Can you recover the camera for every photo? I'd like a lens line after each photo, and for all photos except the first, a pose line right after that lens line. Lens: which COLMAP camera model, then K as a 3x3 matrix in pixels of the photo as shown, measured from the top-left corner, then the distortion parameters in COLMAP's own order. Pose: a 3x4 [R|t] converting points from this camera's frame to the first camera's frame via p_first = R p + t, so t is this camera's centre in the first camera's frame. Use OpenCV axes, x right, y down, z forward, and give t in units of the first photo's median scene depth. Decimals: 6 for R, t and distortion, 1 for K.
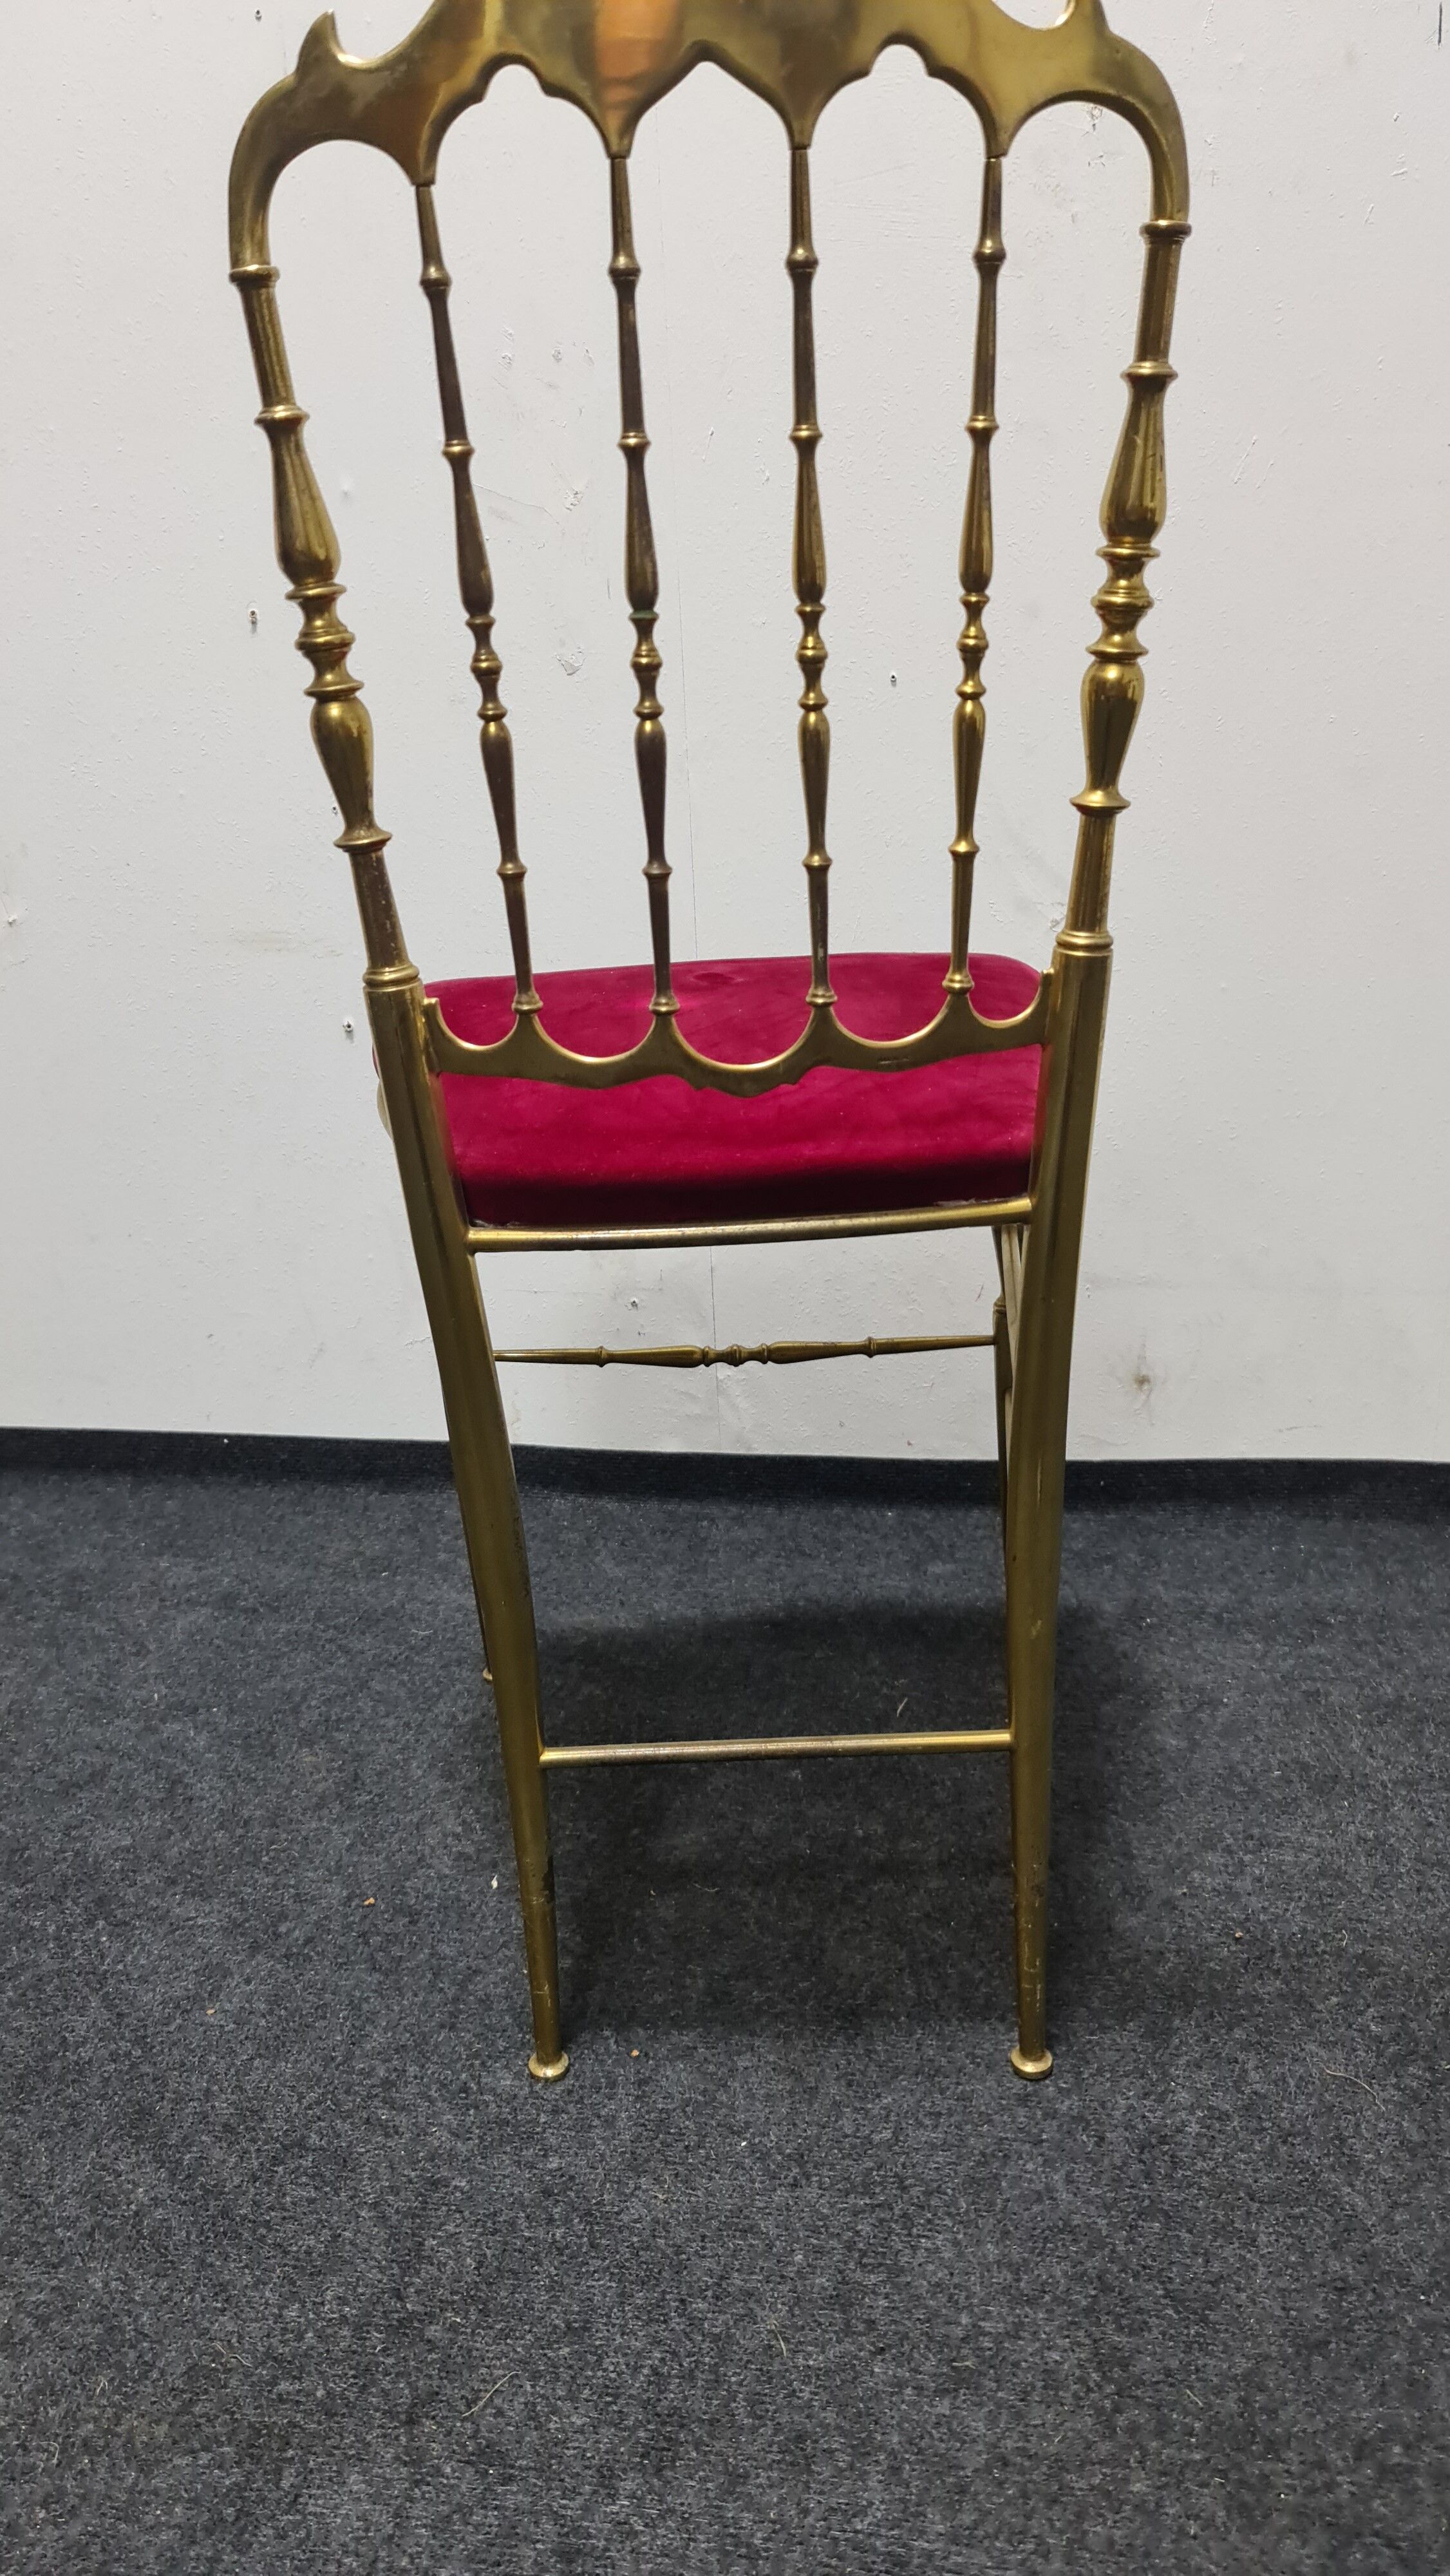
lens RADIAL K [[1912.4, 0, 699.1], [0, 1912.4, 1293.2], [0, 0, 1]] dist [0.069202, -0.064959]
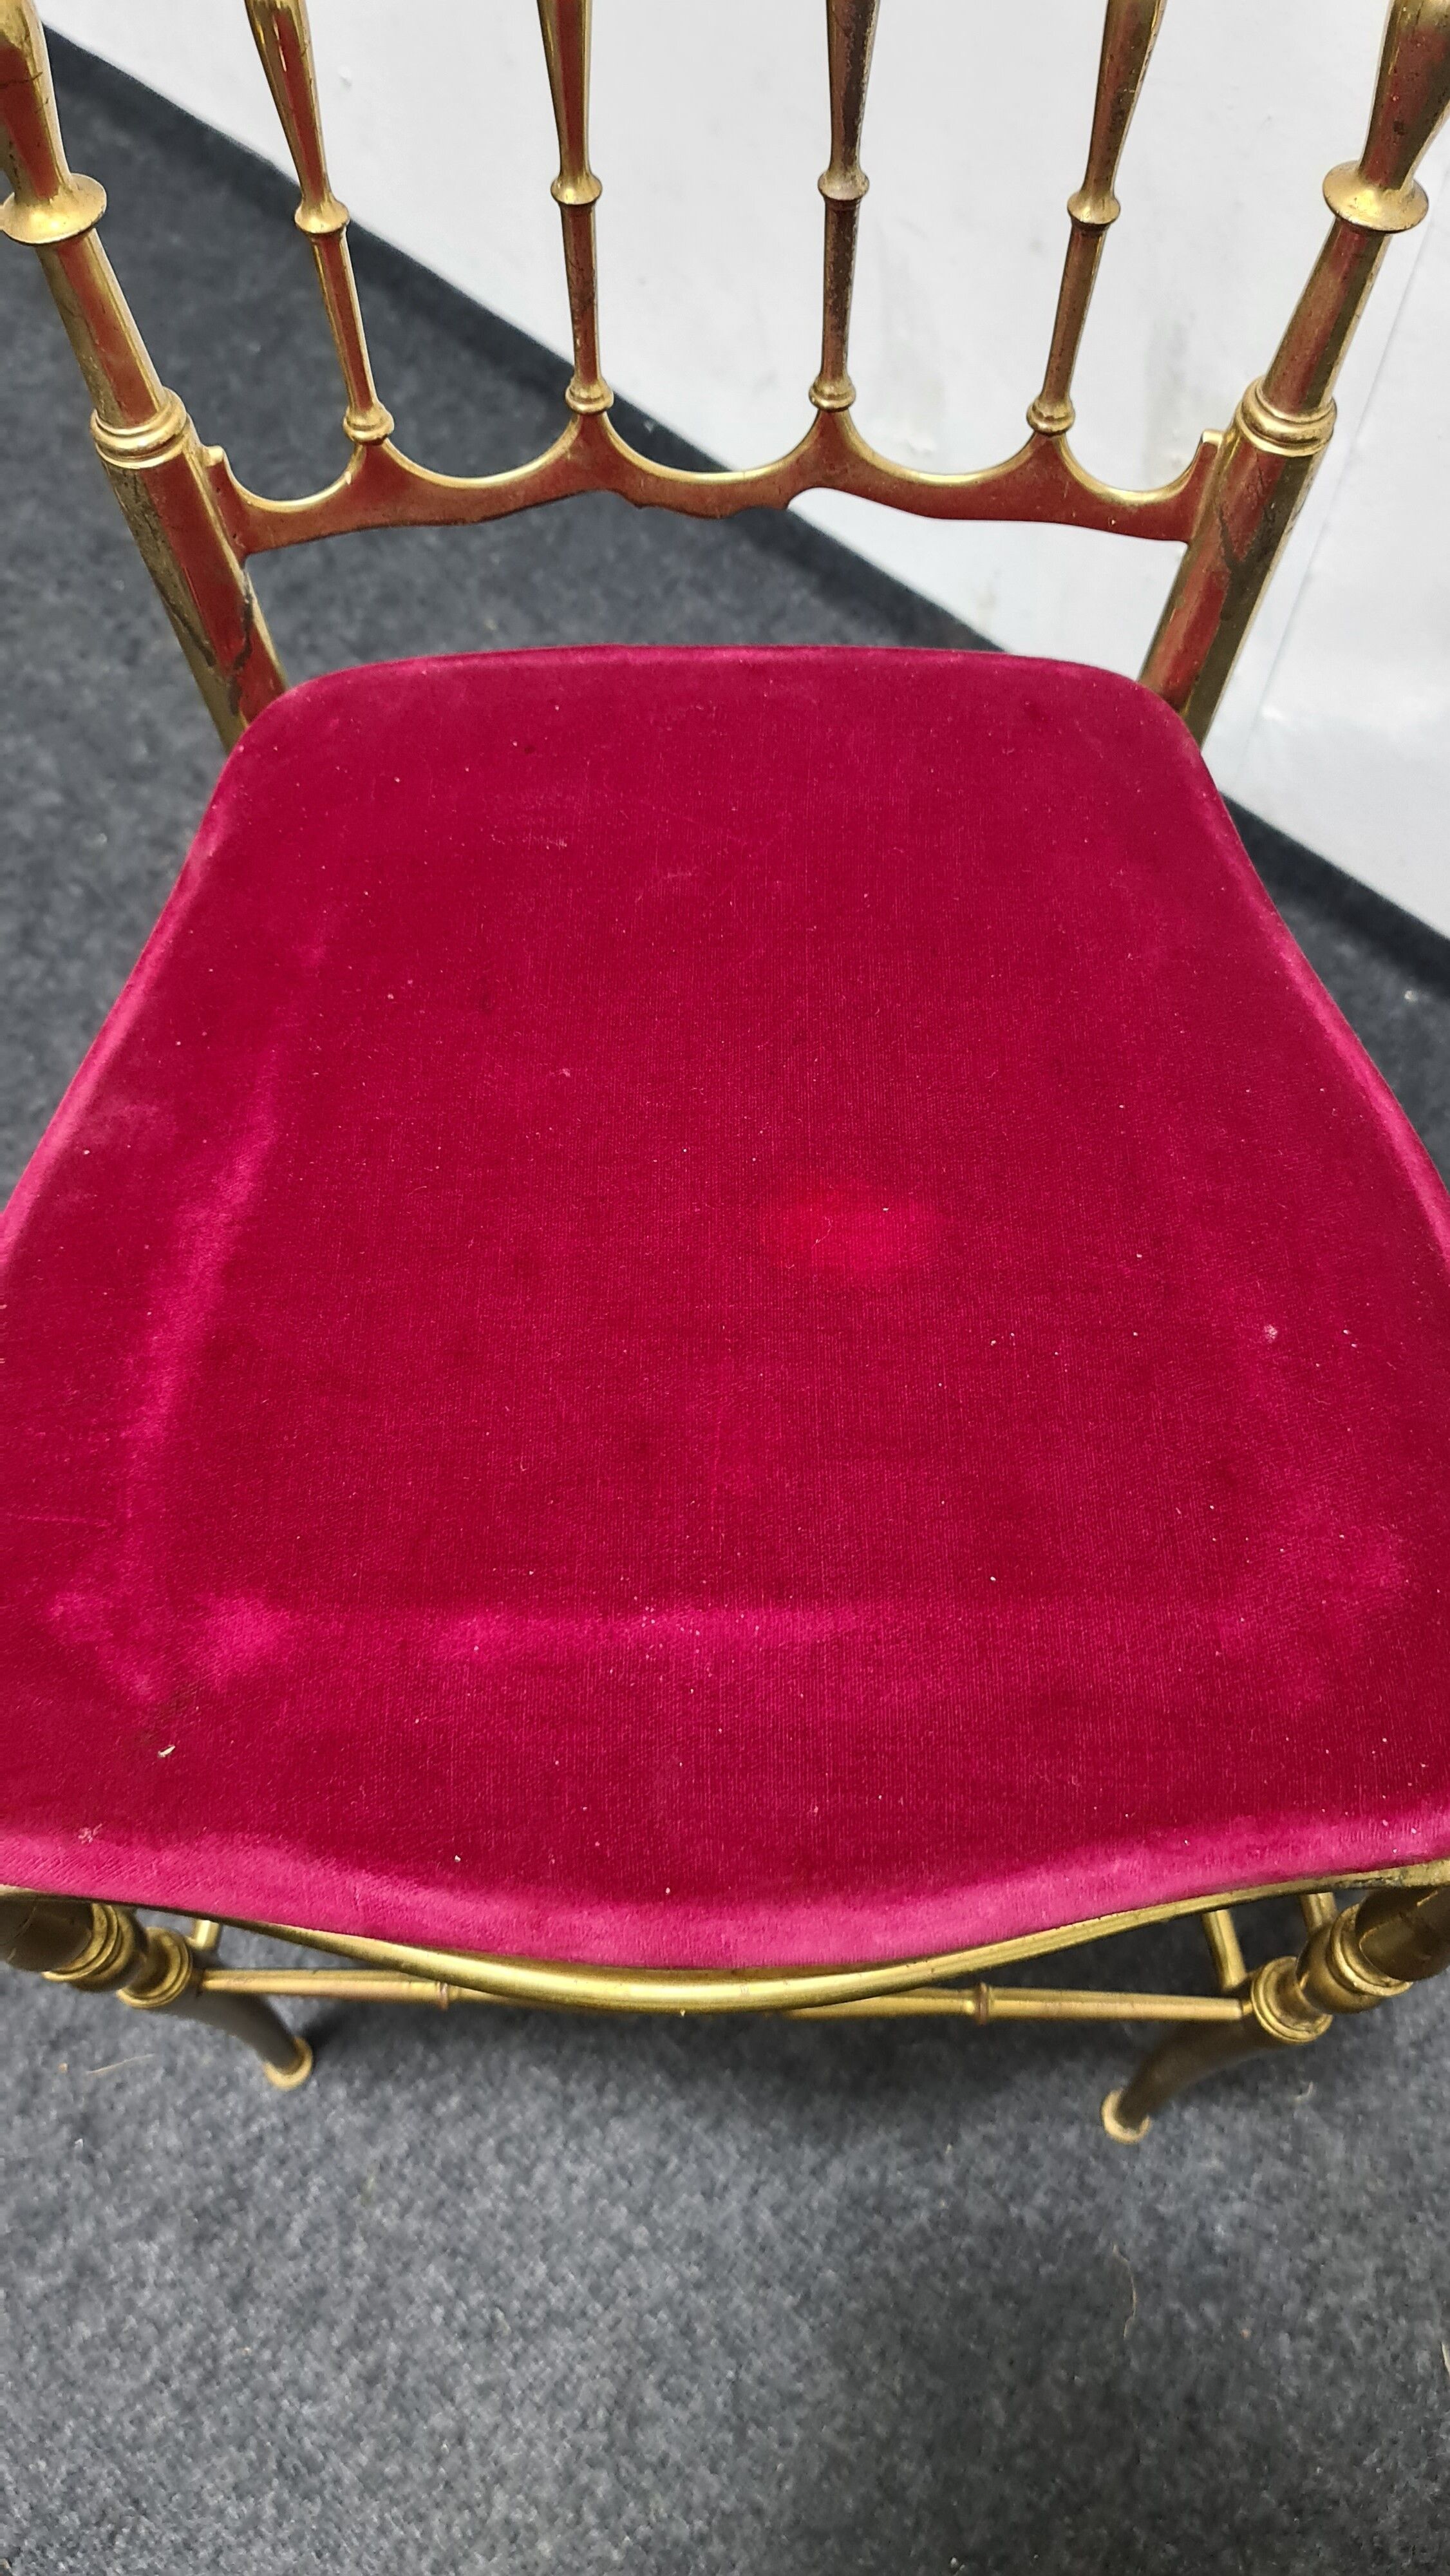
lens RADIAL K [[1912.4, 0, 698.2], [0, 1912.4, 1302.7], [0, 0, 1]] dist [0.069202, -0.064959]
pose [[0.838993, 0.507192, -0.197094, 0.132145], [-0.193179, 0.616246, 0.763494, -0.482520], [0.508697, -0.602492, 0.615005, 0.654280]]
